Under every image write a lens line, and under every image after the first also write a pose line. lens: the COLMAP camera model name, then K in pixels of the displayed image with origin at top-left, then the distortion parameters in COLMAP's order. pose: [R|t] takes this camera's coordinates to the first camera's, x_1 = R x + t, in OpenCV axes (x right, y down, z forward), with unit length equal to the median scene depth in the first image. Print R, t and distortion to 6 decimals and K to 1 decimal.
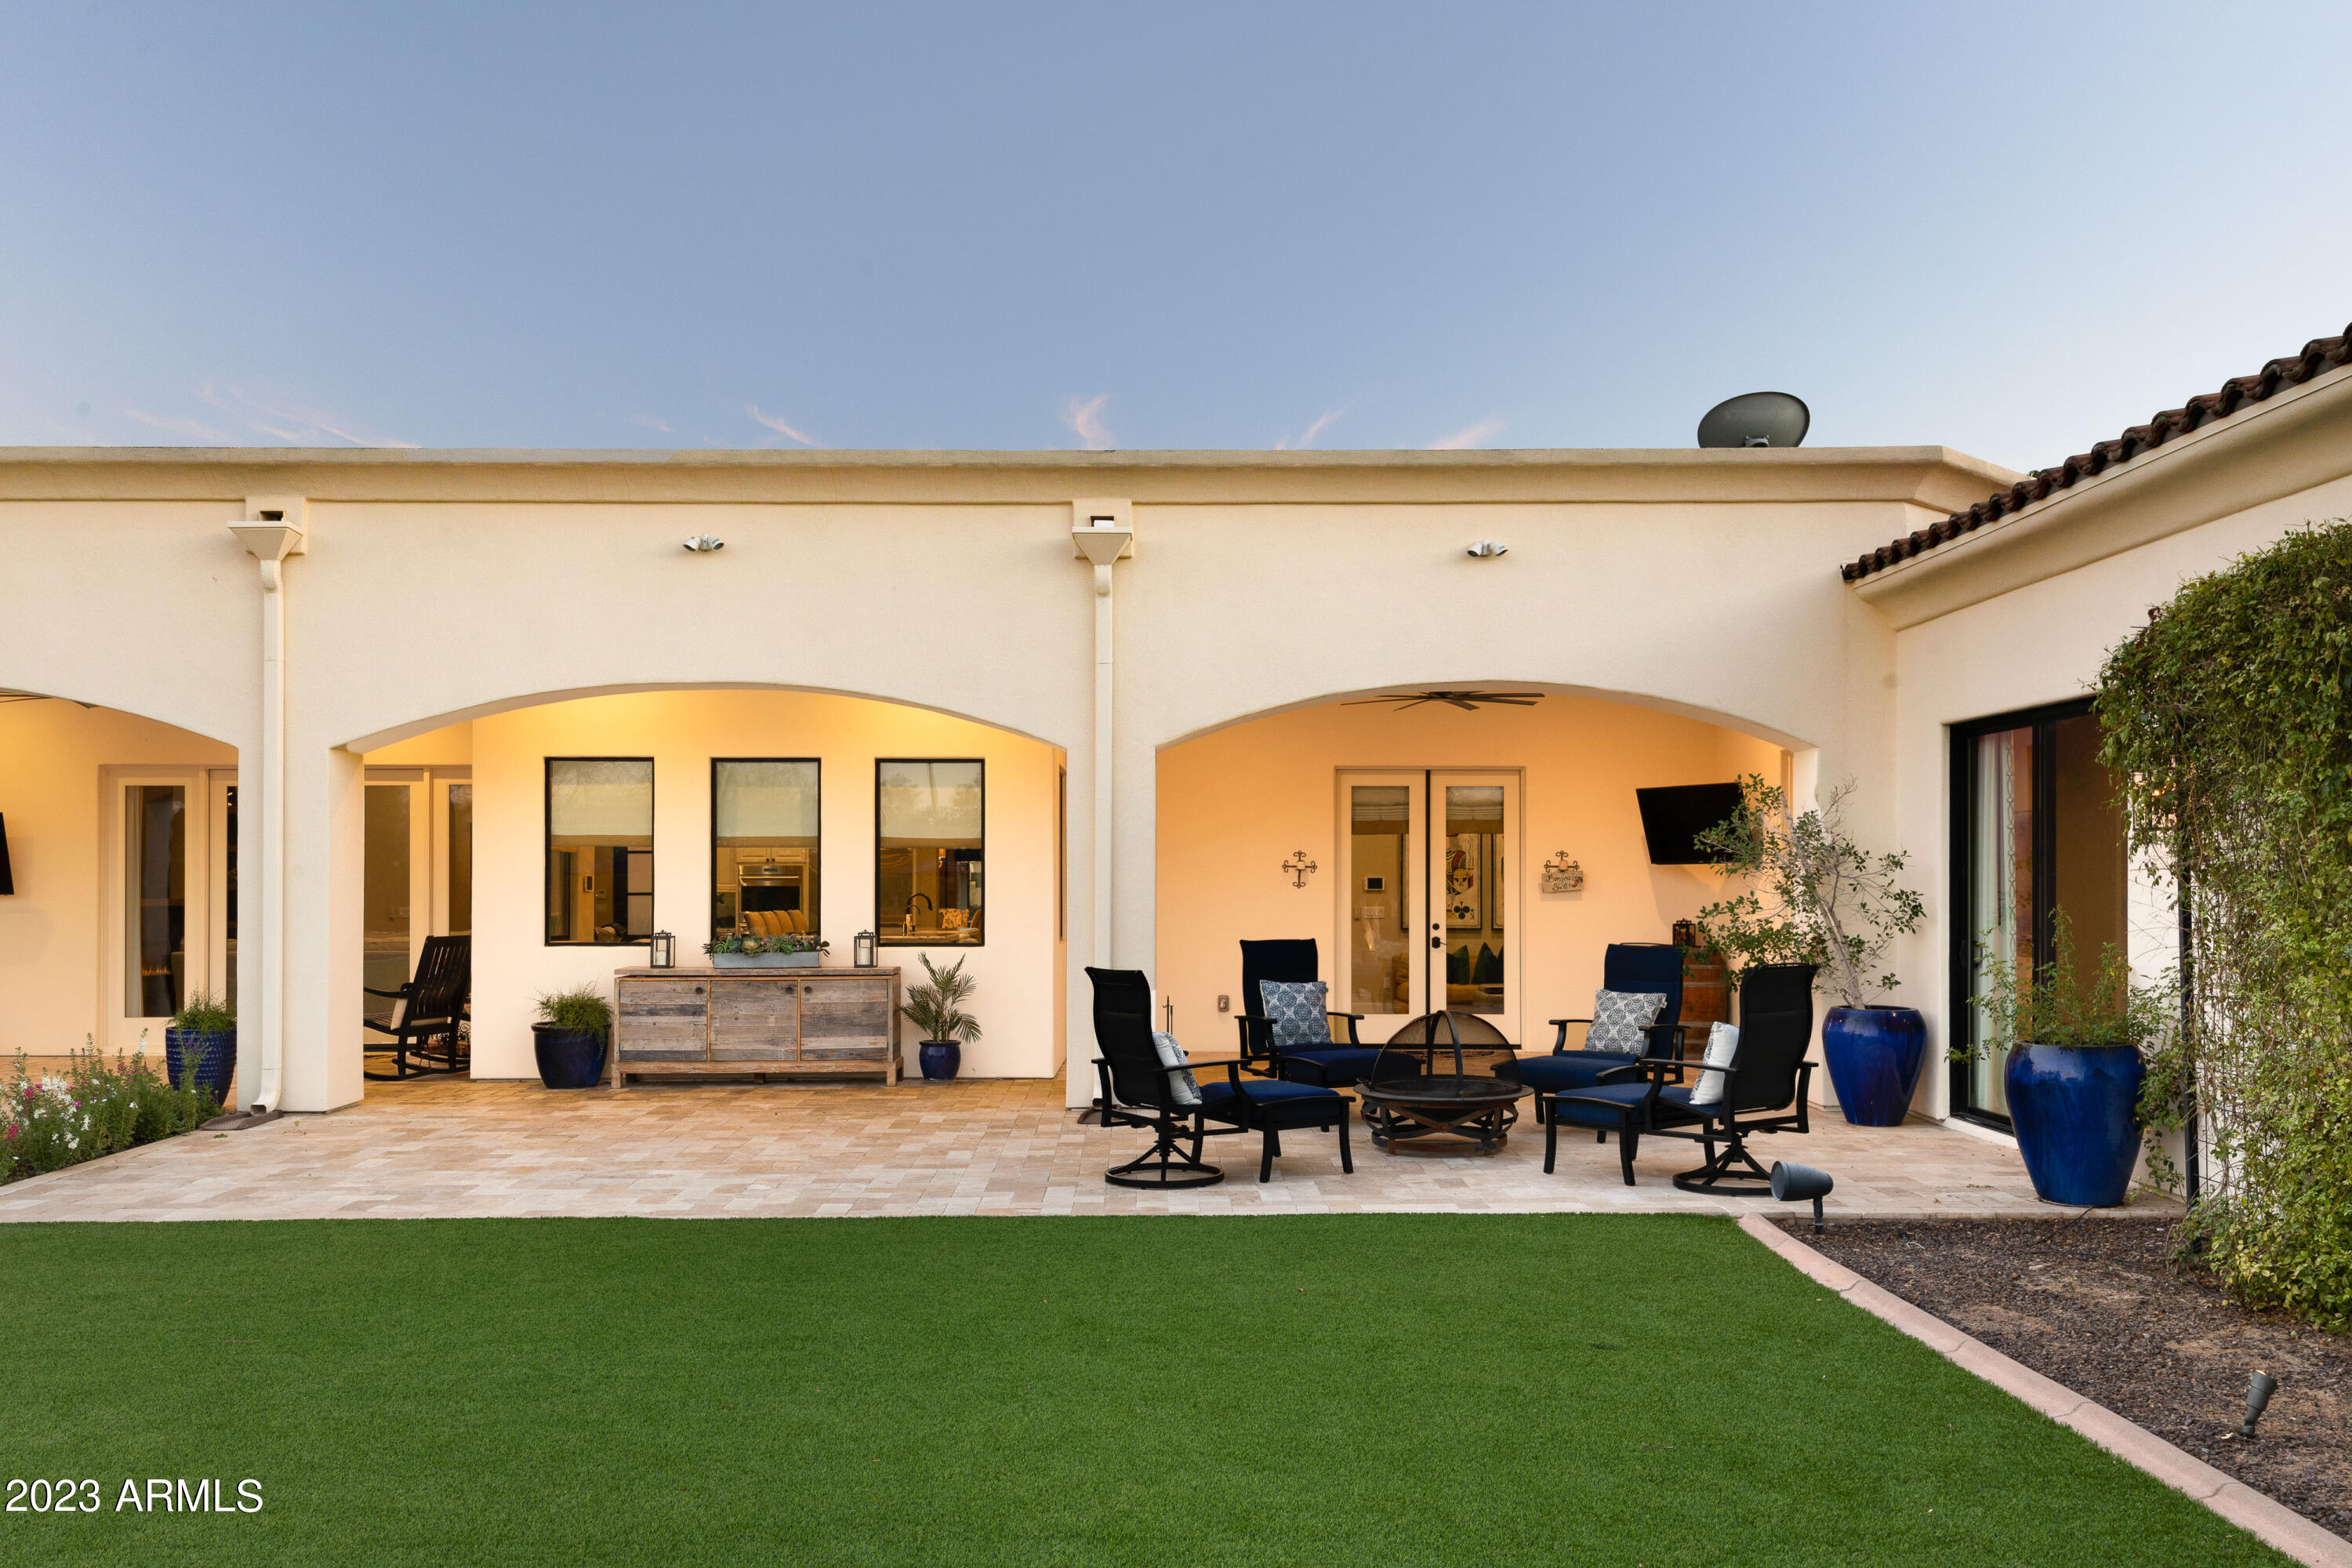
lens RADIAL K [[1995.7, 0, 1178.3], [0, 1995.7, 868.9], [0, 0, 1]] dist [0.074586, -0.002330]
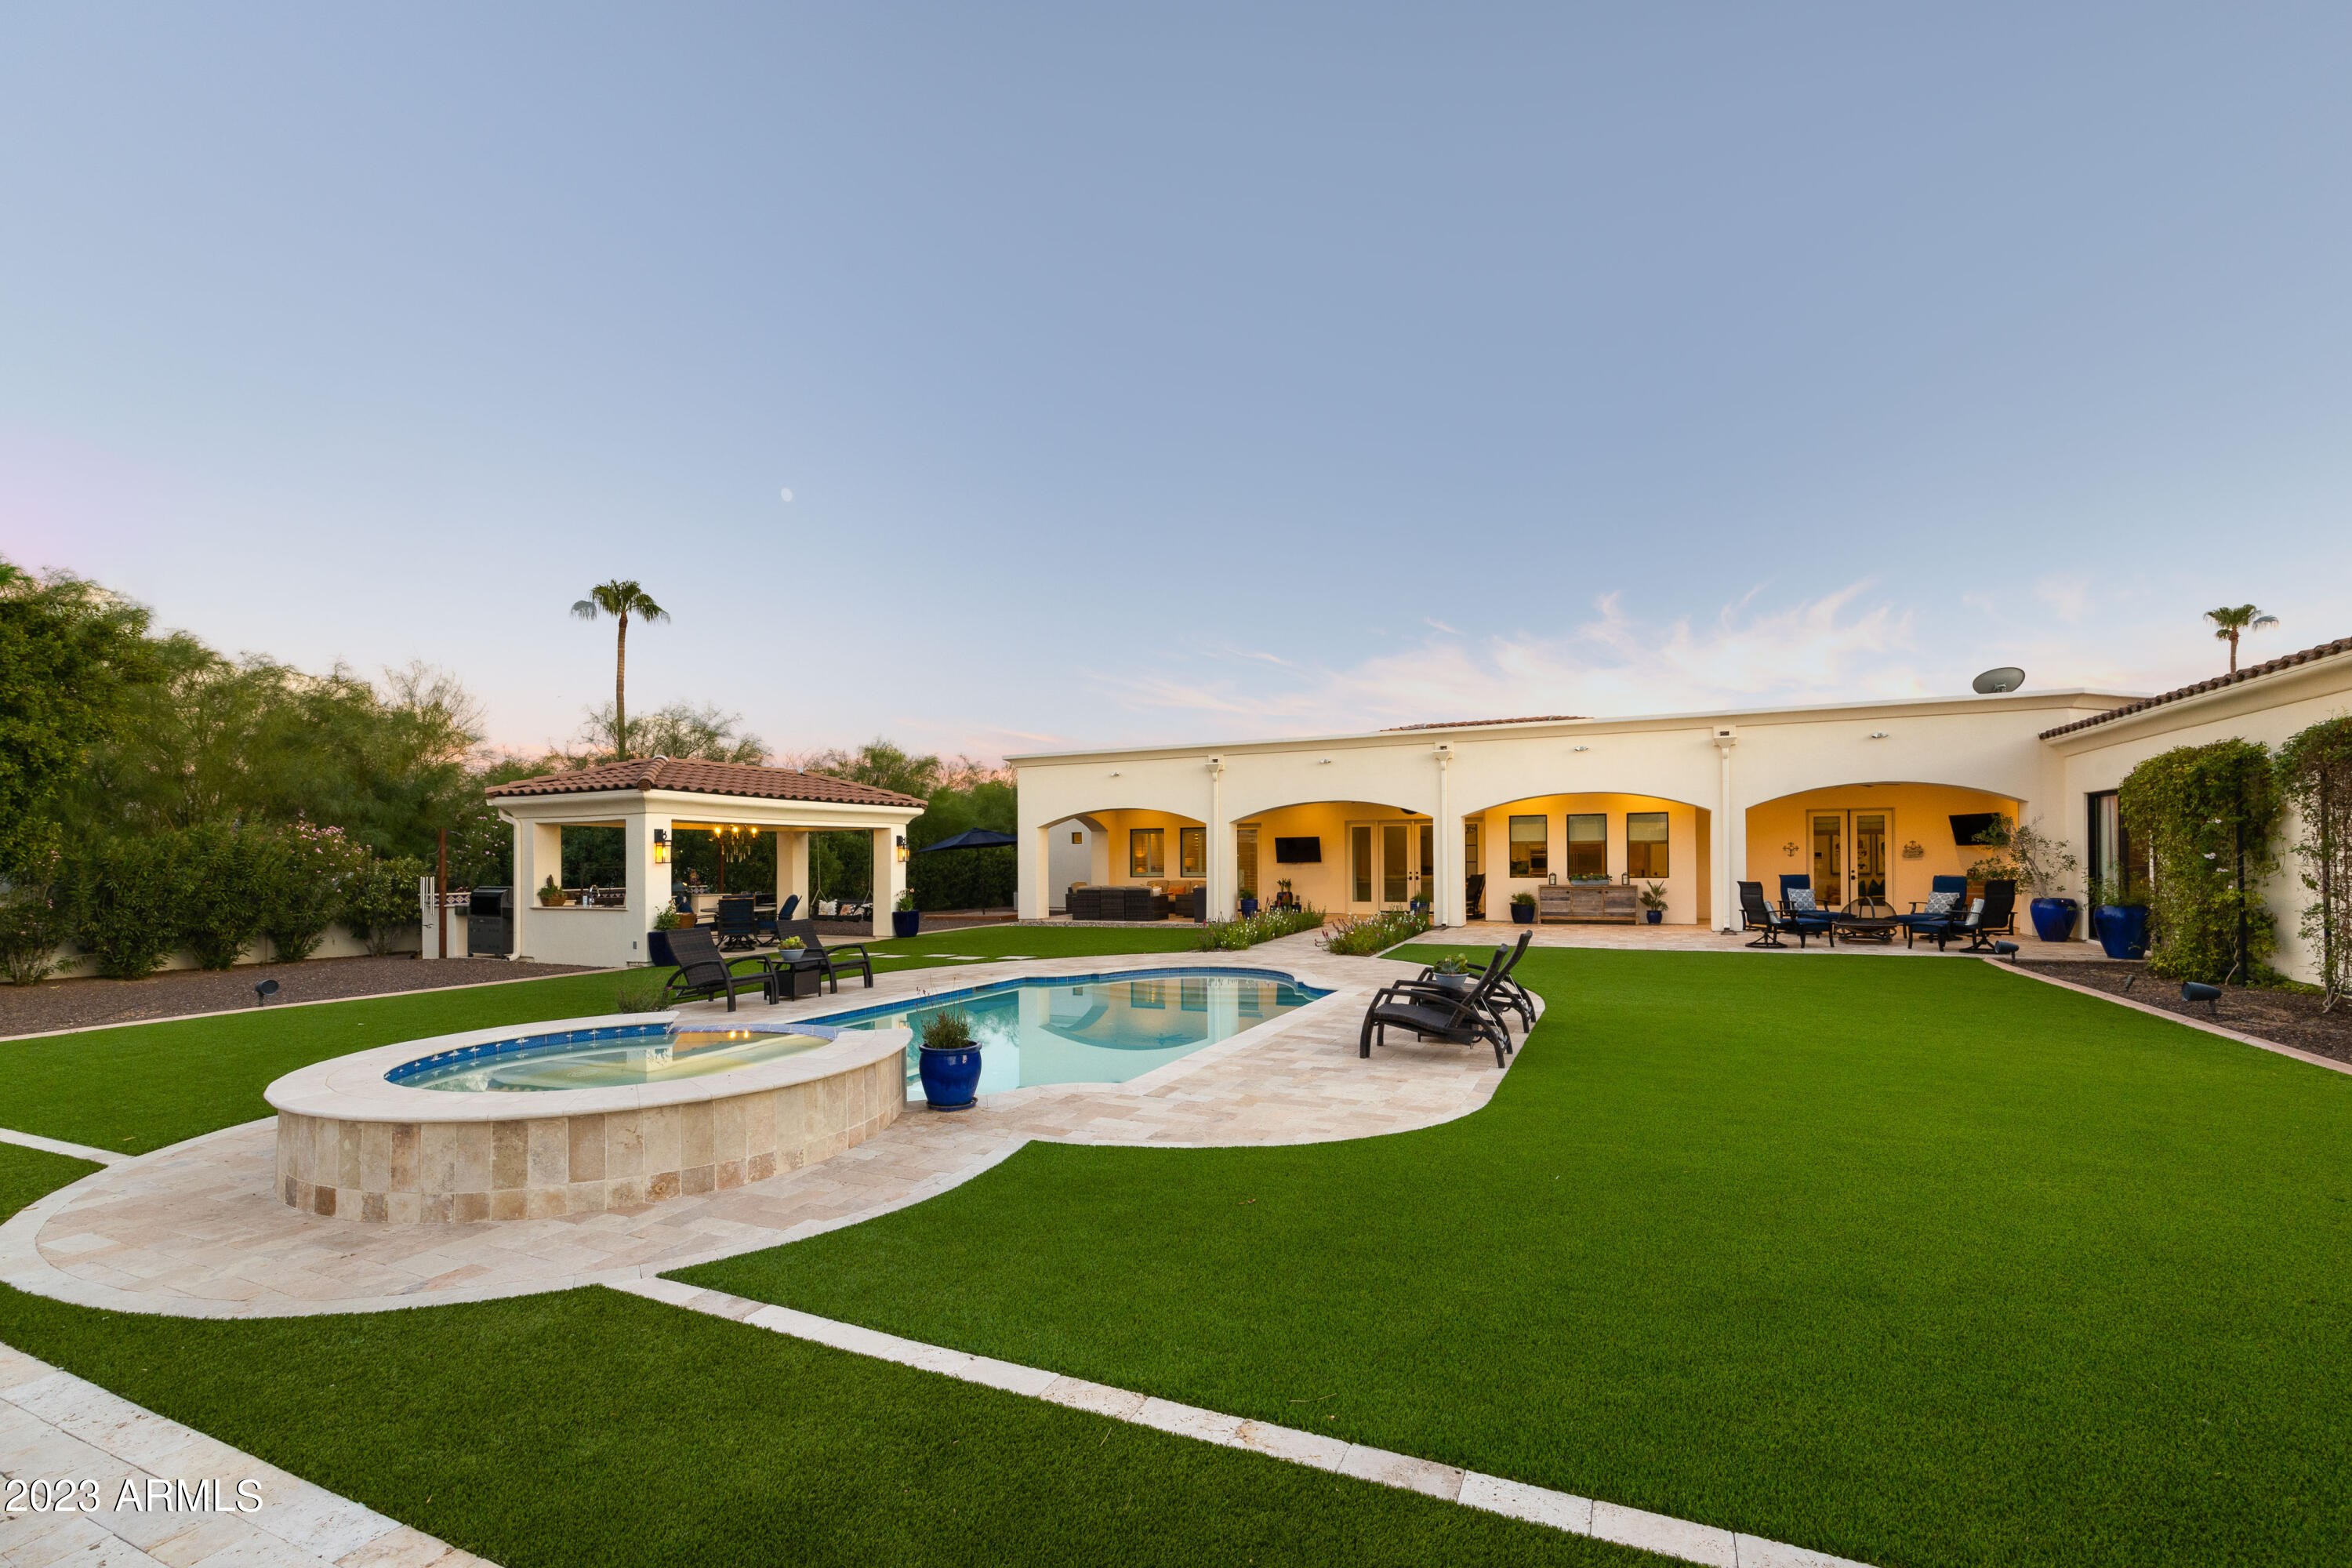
lens RADIAL K [[1010.5, 0, 1184.7], [0, 1010.5, 858.6], [0, 0, 1]] dist [0.001494, -0.000101]
pose [[0.908287, -0.009389, -0.418243, -0.136855], [0.012091, 0.999920, 0.003811, -0.003362], [0.418174, -0.008519, 0.908327, -0.680142]]
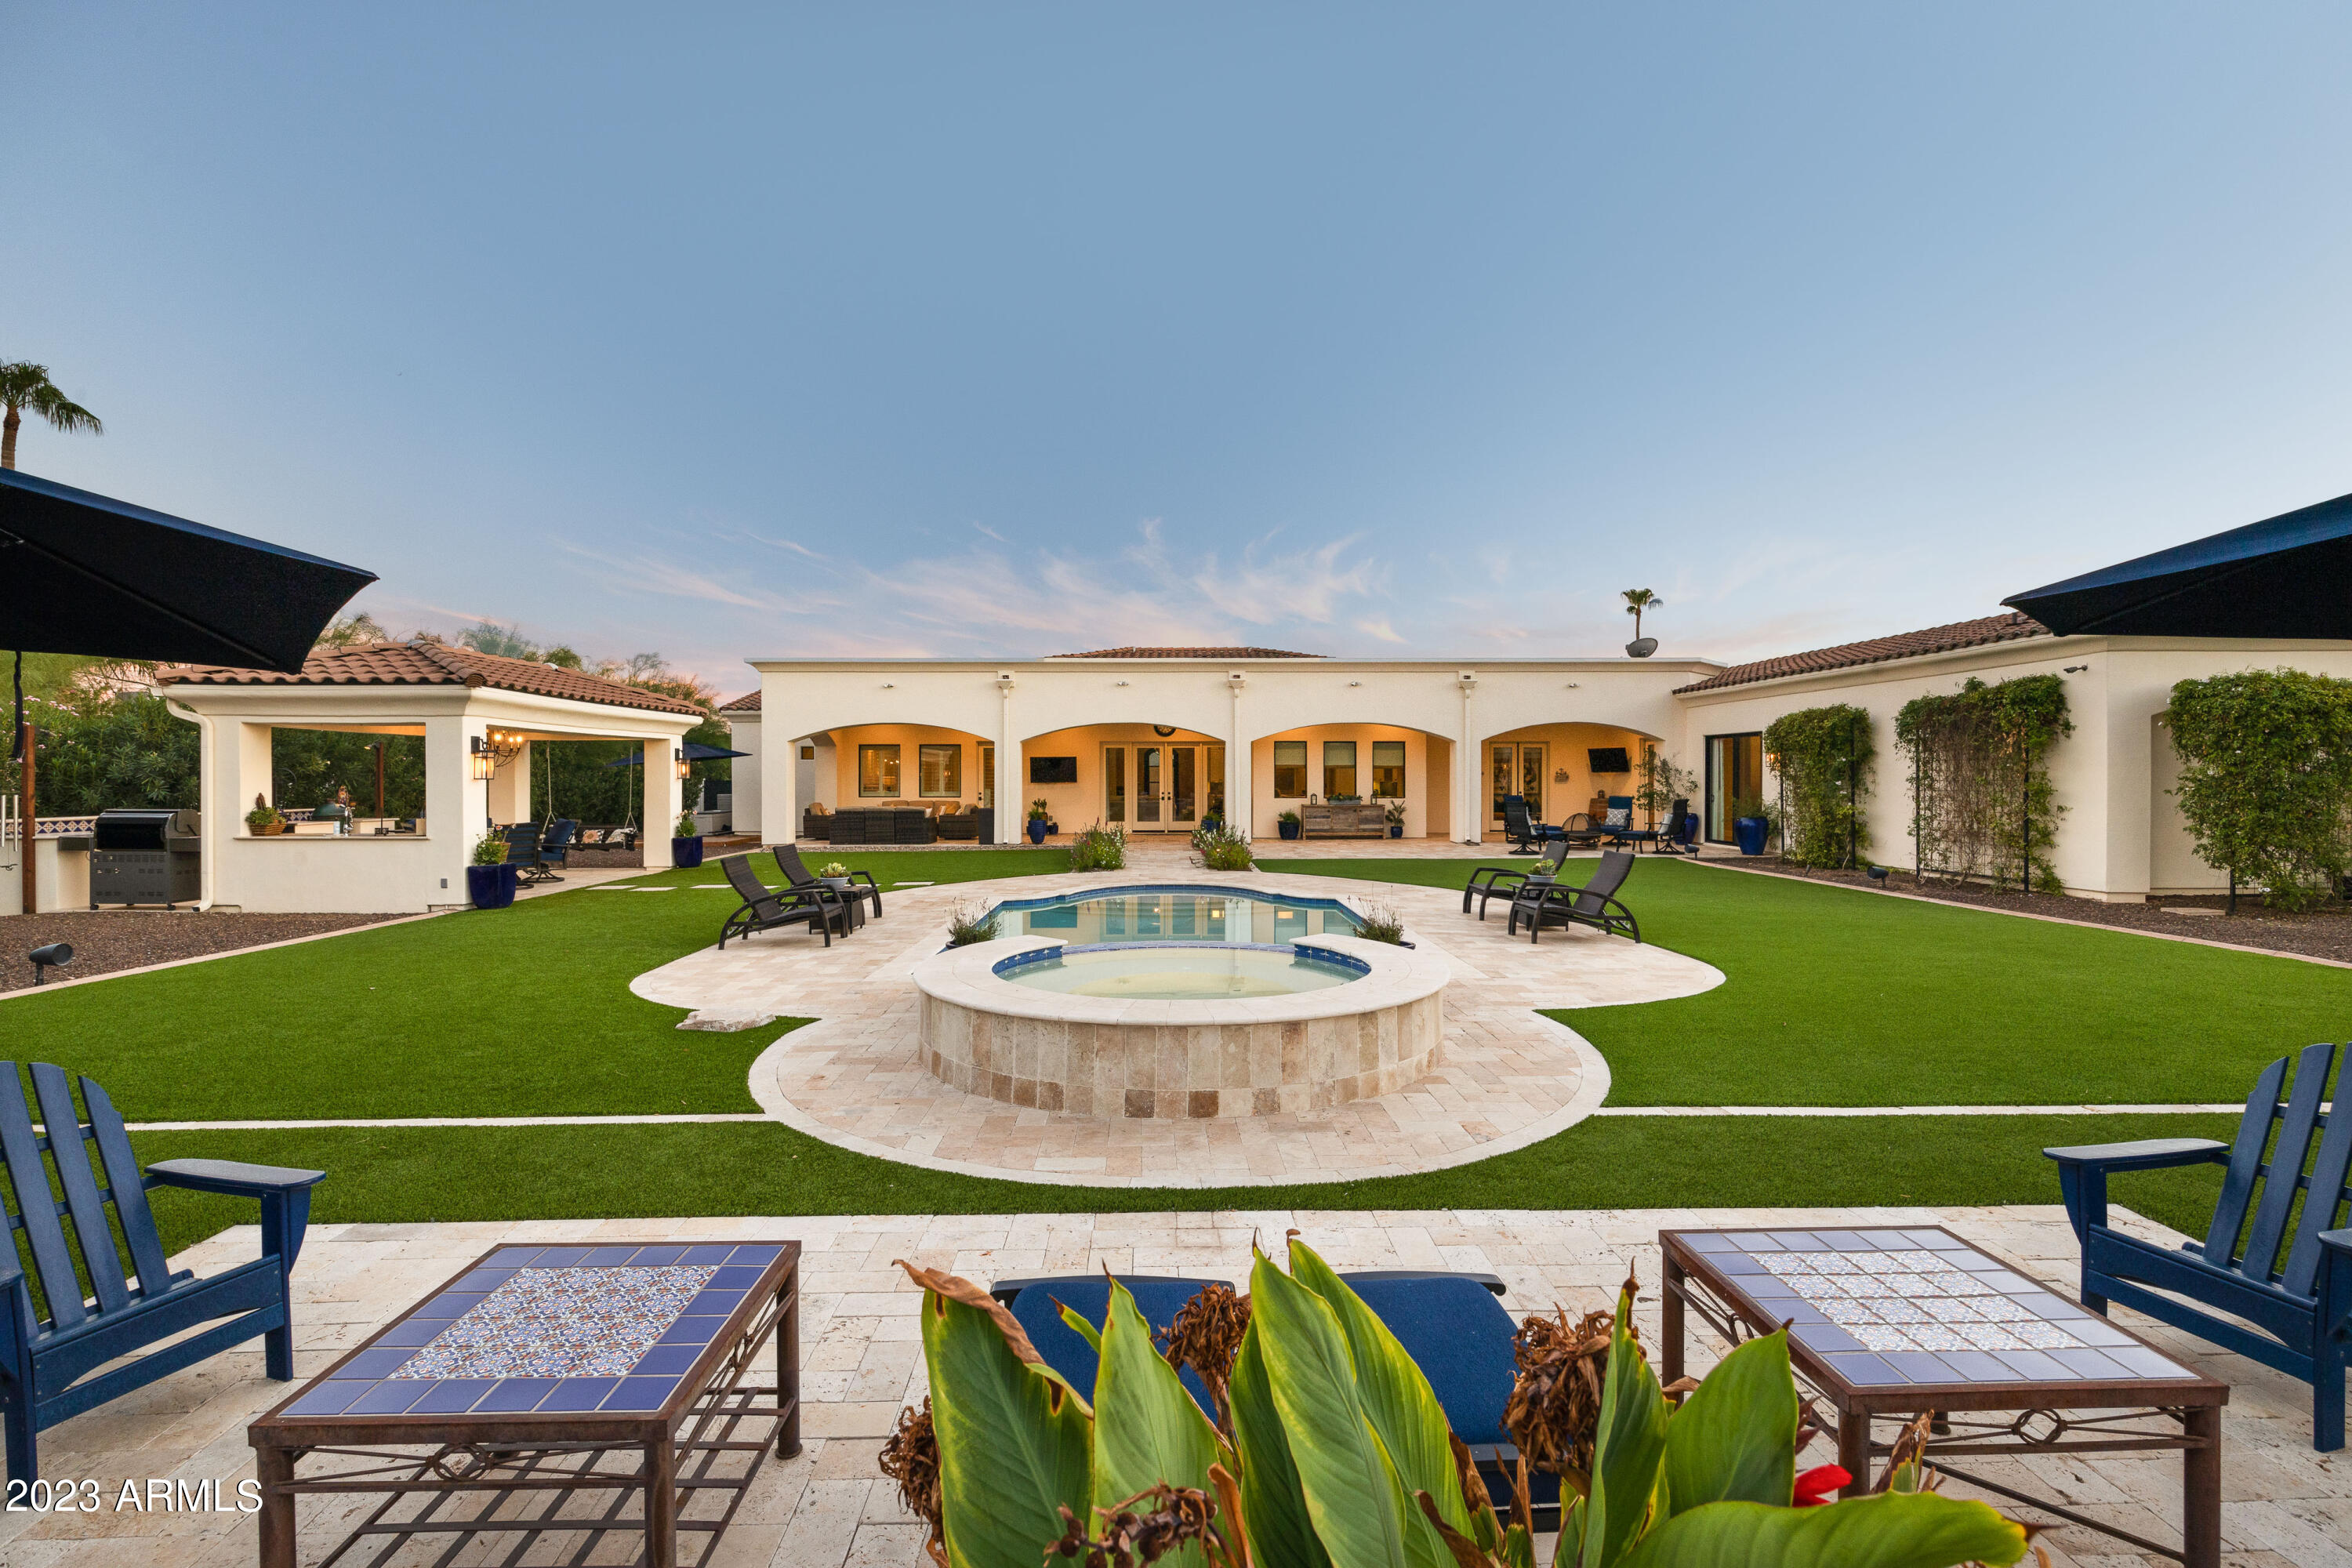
lens RADIAL K [[1083.9, 0, 1176.0], [0, 1083.9, 784.0], [0, 0, 1]] dist [-0.002870, -0.000186]
pose [[0.999831, -0.000492, 0.018356, -0.574435], [0.000239, 0.999905, 0.013748, -0.010406], [-0.018361, -0.013742, 0.999737, -0.885495]]
